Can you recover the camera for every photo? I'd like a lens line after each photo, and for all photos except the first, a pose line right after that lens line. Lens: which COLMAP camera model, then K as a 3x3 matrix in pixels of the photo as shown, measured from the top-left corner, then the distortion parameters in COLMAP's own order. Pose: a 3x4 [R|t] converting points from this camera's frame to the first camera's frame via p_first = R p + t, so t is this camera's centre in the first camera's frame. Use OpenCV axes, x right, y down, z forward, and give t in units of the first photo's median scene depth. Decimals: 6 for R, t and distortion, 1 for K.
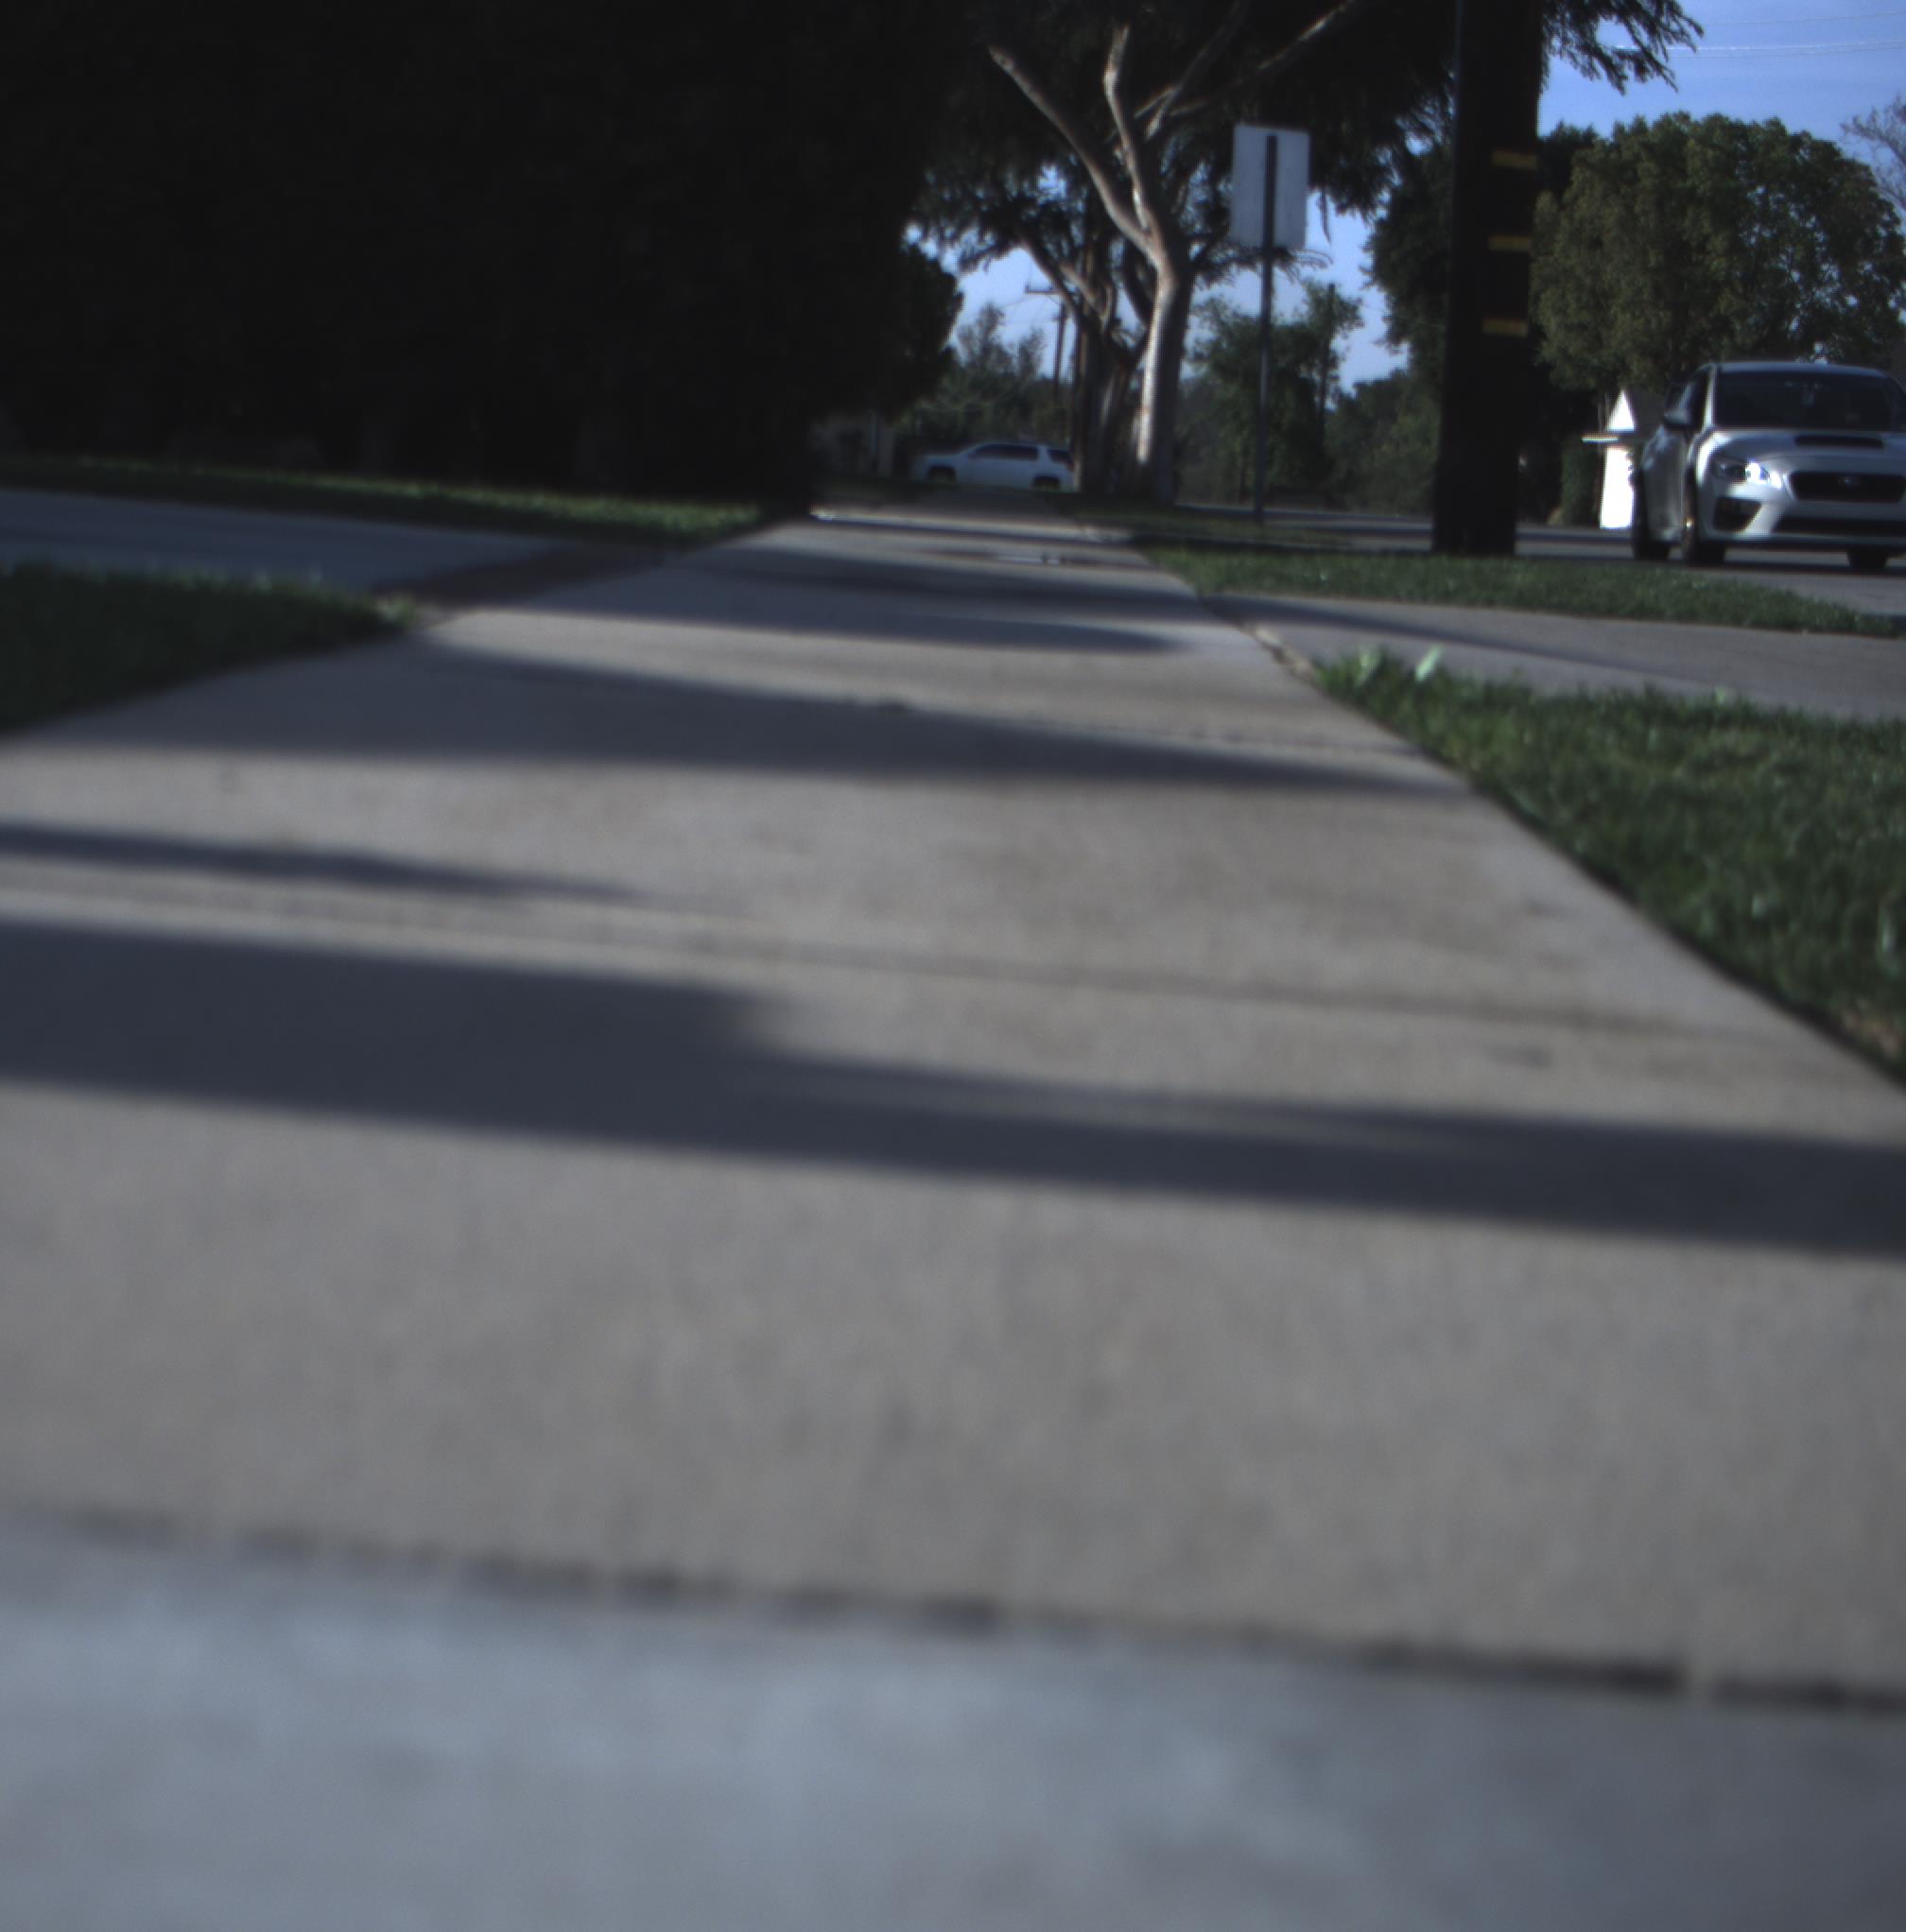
lens RADIAL K [[4300.9, 0, 740.2], [0, 4300.9, 927.0], [0, 0, 1]] dist [-0.158935, 0.834870]
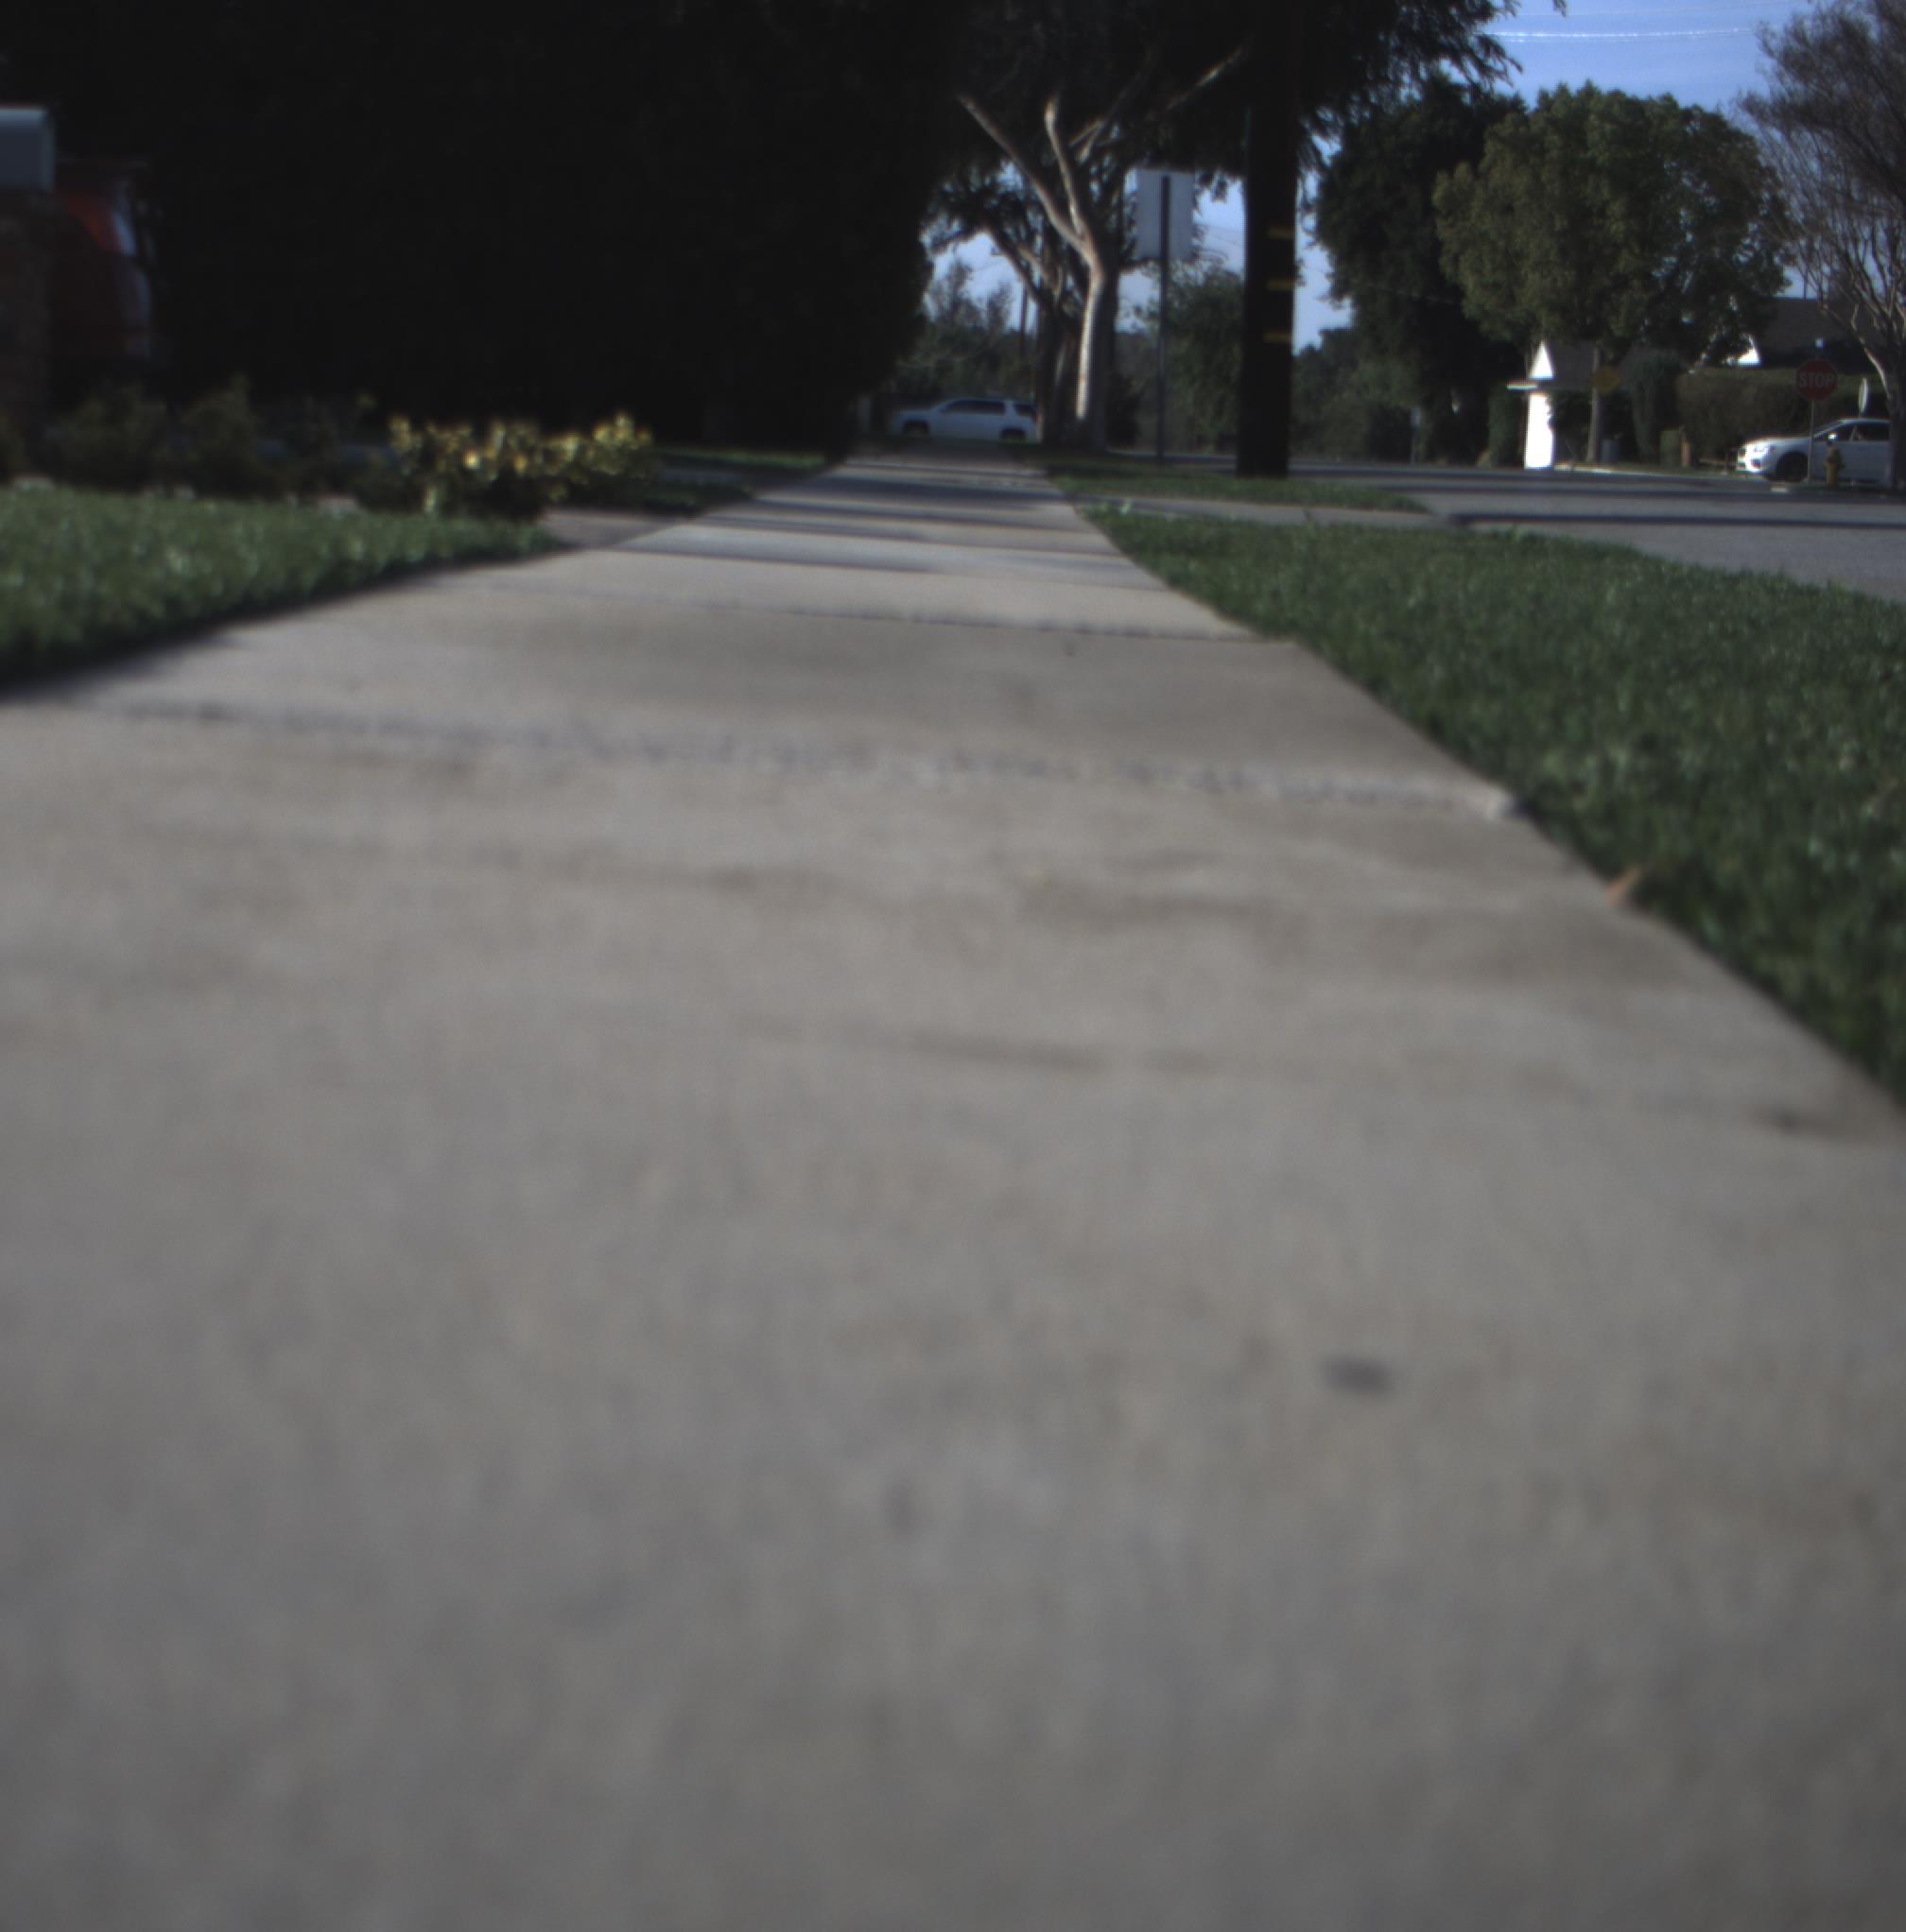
lens RADIAL K [[4300.9, 0, 740.2], [0, 4300.9, 927.0], [0, 0, 1]] dist [-0.158935, 0.834870]
pose [[0.999857, -0.016172, 0.004897, -0.005867], [0.016120, 0.999817, 0.010348, 0.010330], [-0.005063, -0.010268, 0.999934, -0.102716]]
